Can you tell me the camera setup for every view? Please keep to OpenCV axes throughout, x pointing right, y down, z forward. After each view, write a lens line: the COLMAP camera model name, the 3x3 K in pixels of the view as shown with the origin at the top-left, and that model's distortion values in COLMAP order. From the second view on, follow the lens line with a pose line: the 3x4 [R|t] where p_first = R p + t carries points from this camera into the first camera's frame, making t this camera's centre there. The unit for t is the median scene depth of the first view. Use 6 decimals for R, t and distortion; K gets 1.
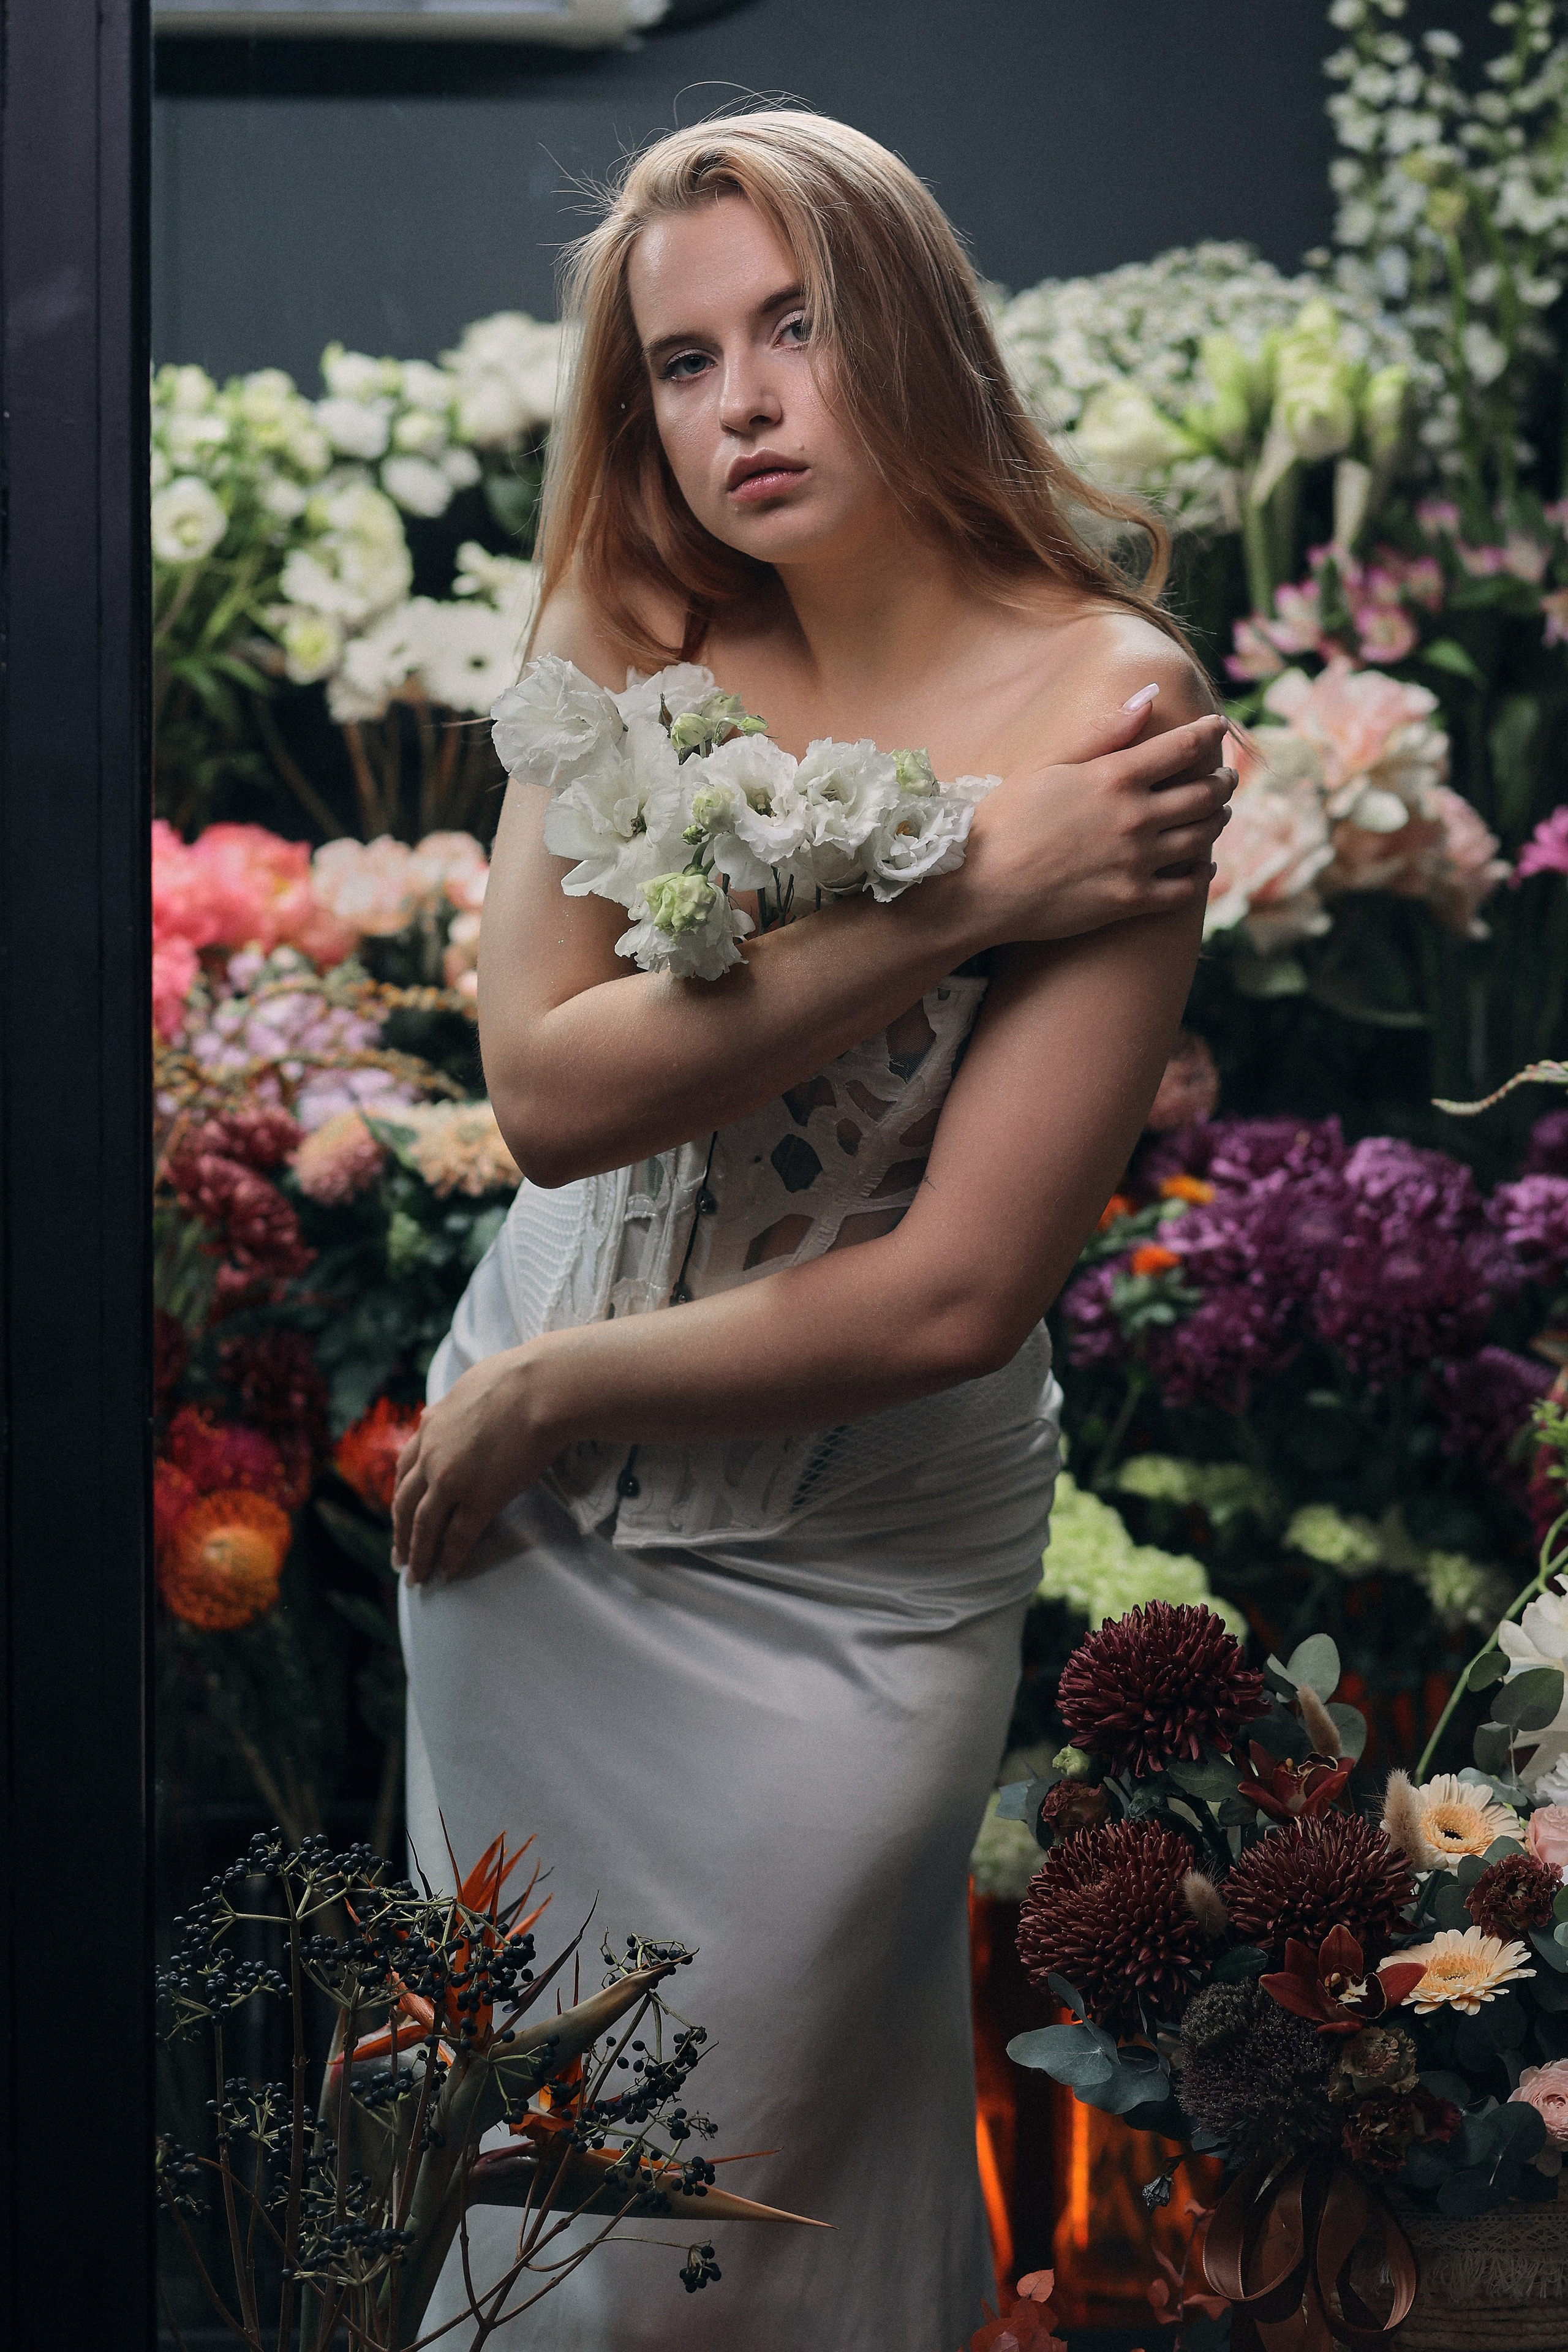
lens RADIAL K [[5777.1, 0, 784.0], [0, 5777.1, 1176.0], [0, 0, 1]] dist [-0.061904, 0.178040]
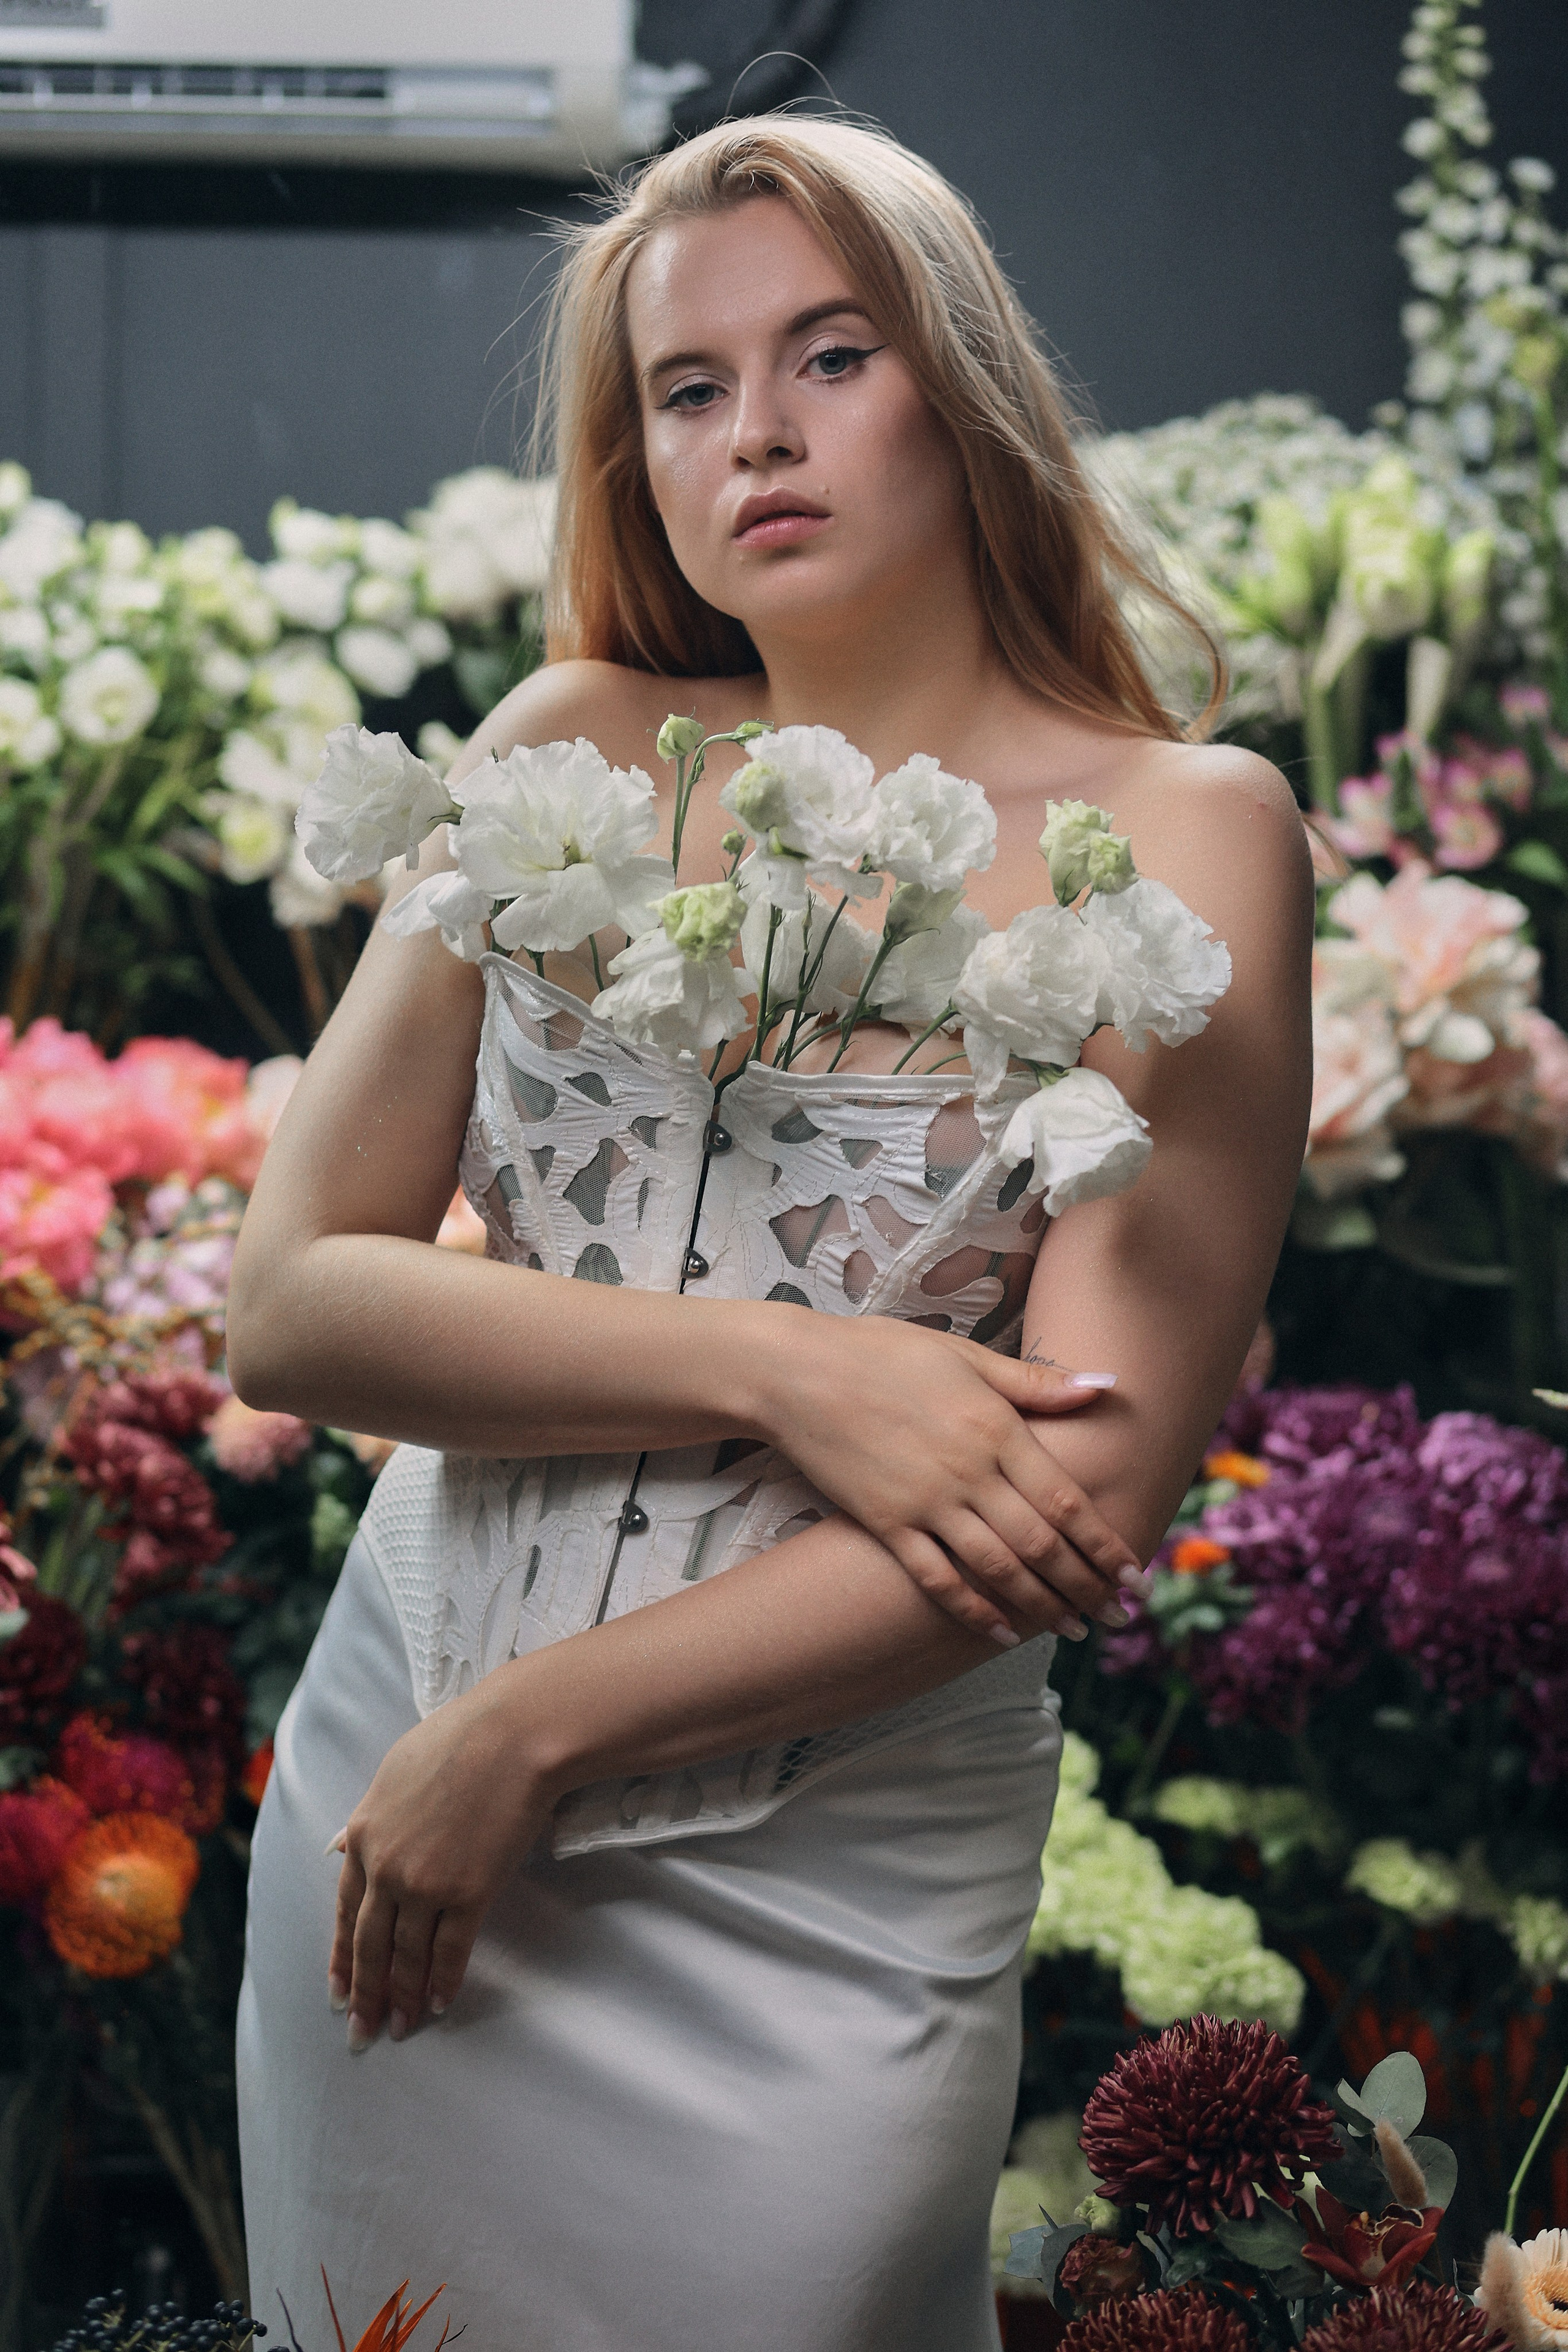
lens RADIAL K [[5664.3, 0, 736.6], [0, 5664.3, 1180.8], [0, 0, 1]] dist [0.026342, -1.251705]
pose [[0.999829, 0.009302, -0.015979, 0.007362], [-0.009793, 0.999474, -0.030918, -0.013891], [0.015683, 0.031069, 0.999394, 0.140153]]
